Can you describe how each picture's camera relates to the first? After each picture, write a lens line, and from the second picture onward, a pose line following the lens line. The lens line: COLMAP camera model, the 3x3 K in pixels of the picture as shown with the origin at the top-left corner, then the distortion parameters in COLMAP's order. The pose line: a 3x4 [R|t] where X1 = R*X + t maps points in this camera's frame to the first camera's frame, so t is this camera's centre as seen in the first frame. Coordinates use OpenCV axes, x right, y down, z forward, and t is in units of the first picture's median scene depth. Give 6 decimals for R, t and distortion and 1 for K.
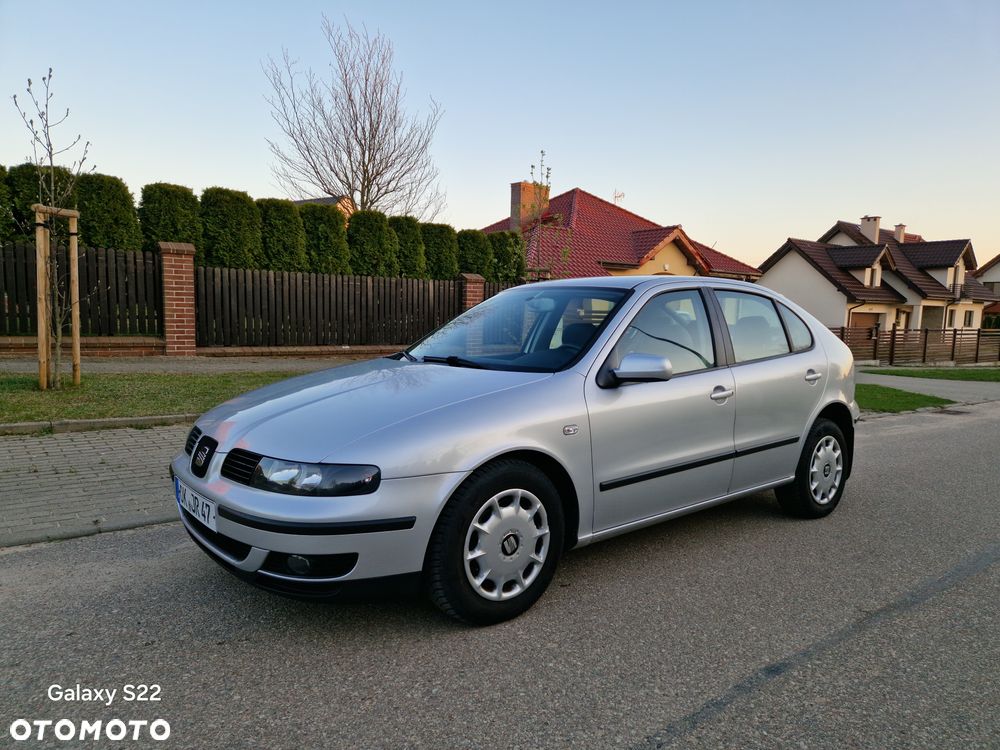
lens RADIAL K [[665.1, 0, 504.9], [0, 665.1, 384.3], [0, 0, 1]] dist [0.087302, -0.076833]
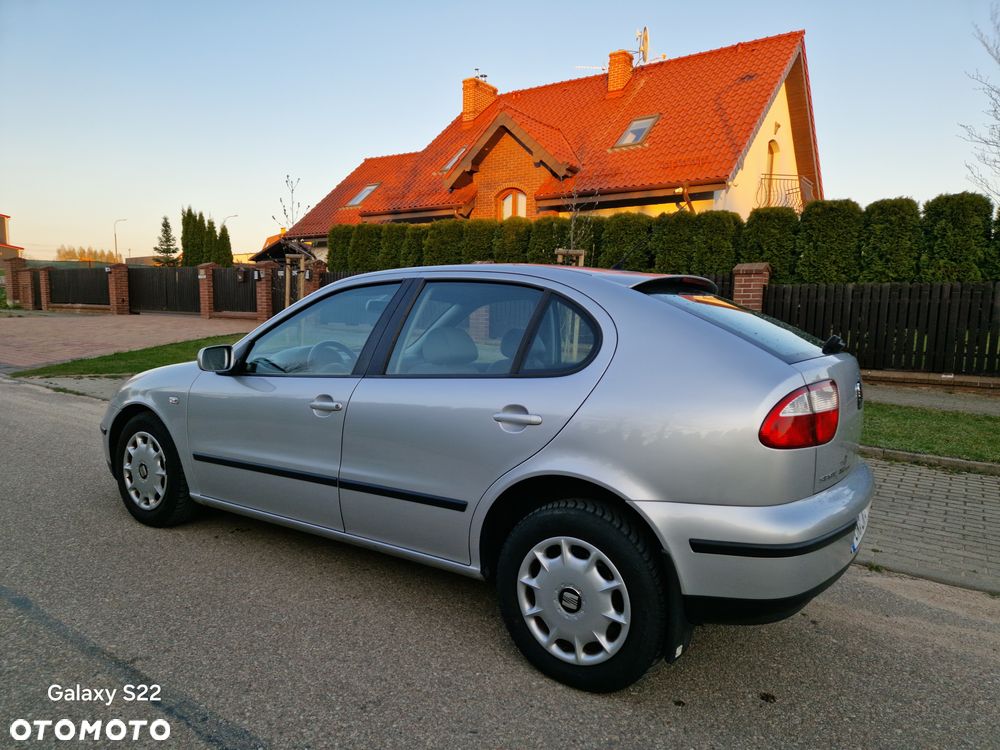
lens RADIAL K [[663.4, 0, 498.7], [0, 663.4, 392.4], [0, 0, 1]] dist [0.083600, -0.070875]
pose [[0.291270, 0.095915, -0.951820, 0.374370], [-0.121389, 0.990624, 0.062679, -0.025368], [0.948908, 0.097284, 0.300182, 0.302060]]
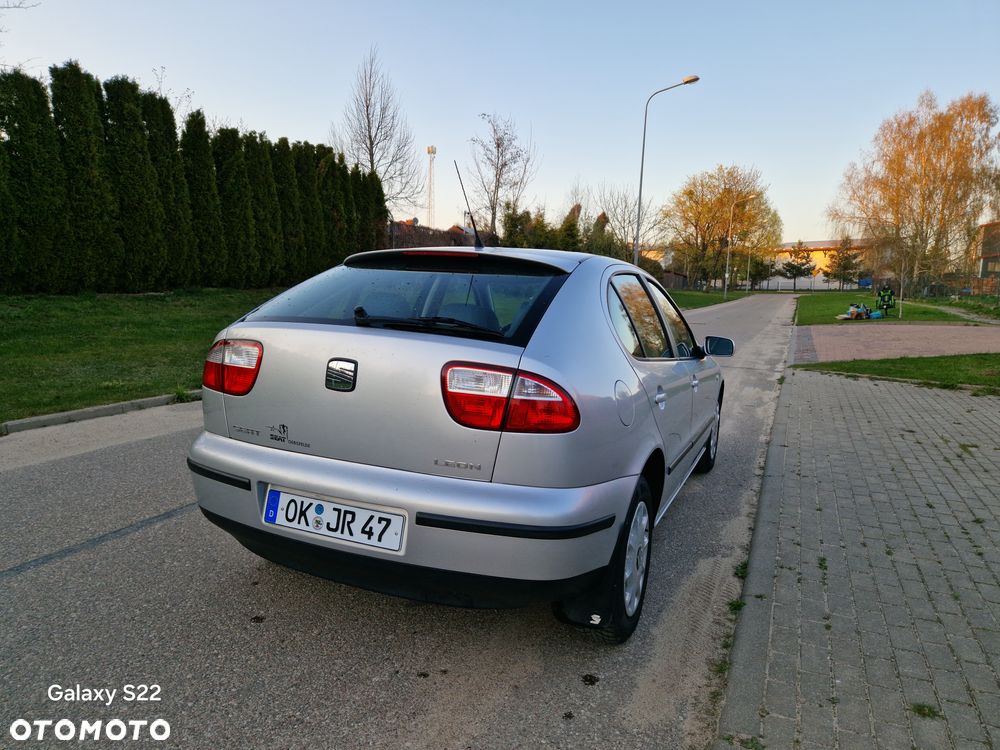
lens RADIAL K [[668.6, 0, 501.7], [0, 668.6, 384.1], [0, 0, 1]] dist [0.083059, -0.071258]
pose [[-0.887702, 0.006069, -0.460379, 0.238454], [-0.106359, 0.970165, 0.217869, -0.071227], [0.447966, 0.242368, -0.860572, 0.685478]]
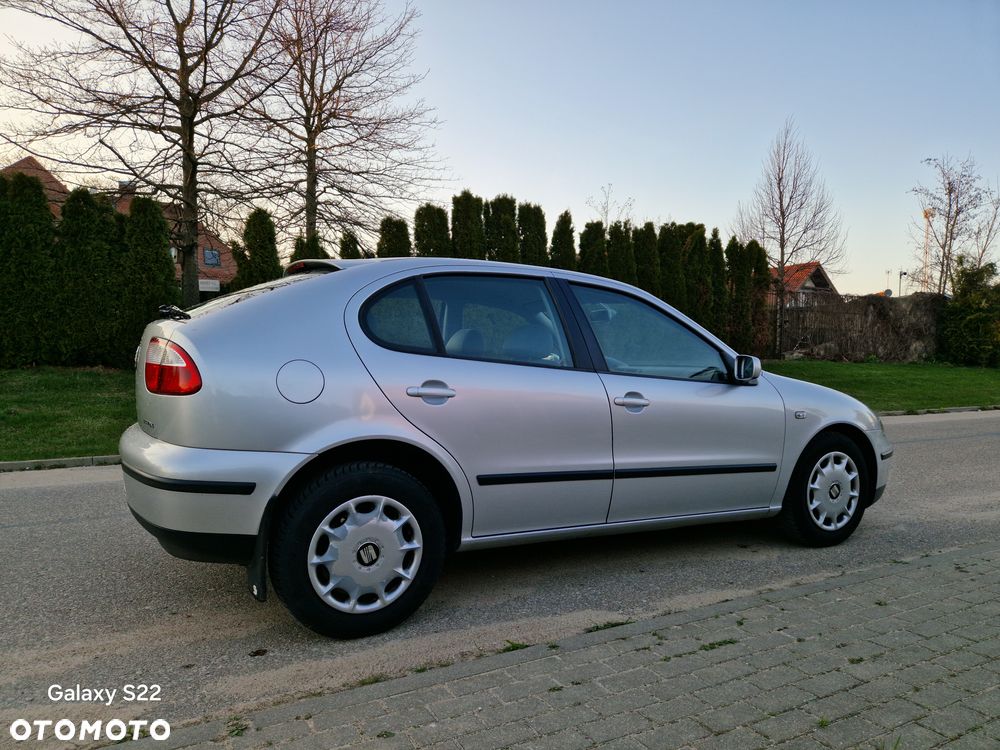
lens RADIAL K [[667.7, 0, 500.7], [0, 667.7, 390.5], [0, 0, 1]] dist [0.084805, -0.073416]
pose [[-0.980615, -0.047155, 0.190187, 0.000388], [-0.019312, 0.989144, 0.145674, -0.053114], [-0.194992, 0.139177, -0.970880, 0.720893]]
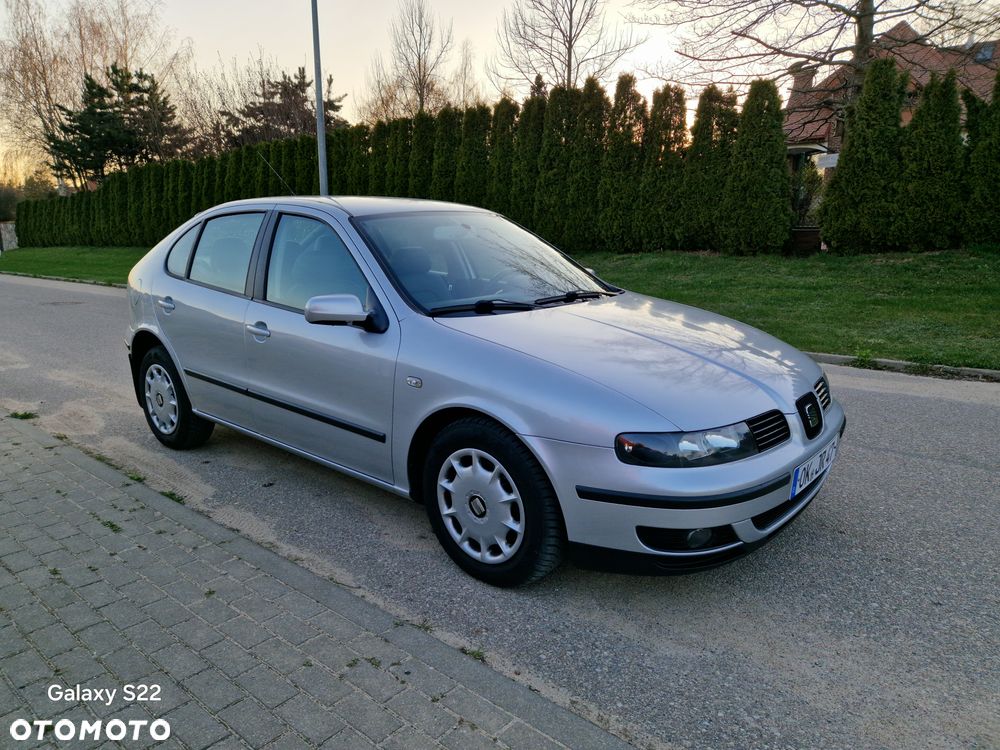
lens RADIAL K [[667.9, 0, 497.2], [0, 667.9, 380.4], [0, 0, 1]] dist [0.082798, -0.072195]
pose [[-0.173277, -0.244630, 0.954008, -0.308783], [0.100102, 0.959270, 0.264161, -0.056279], [-0.979773, 0.141271, -0.141732, 0.382928]]
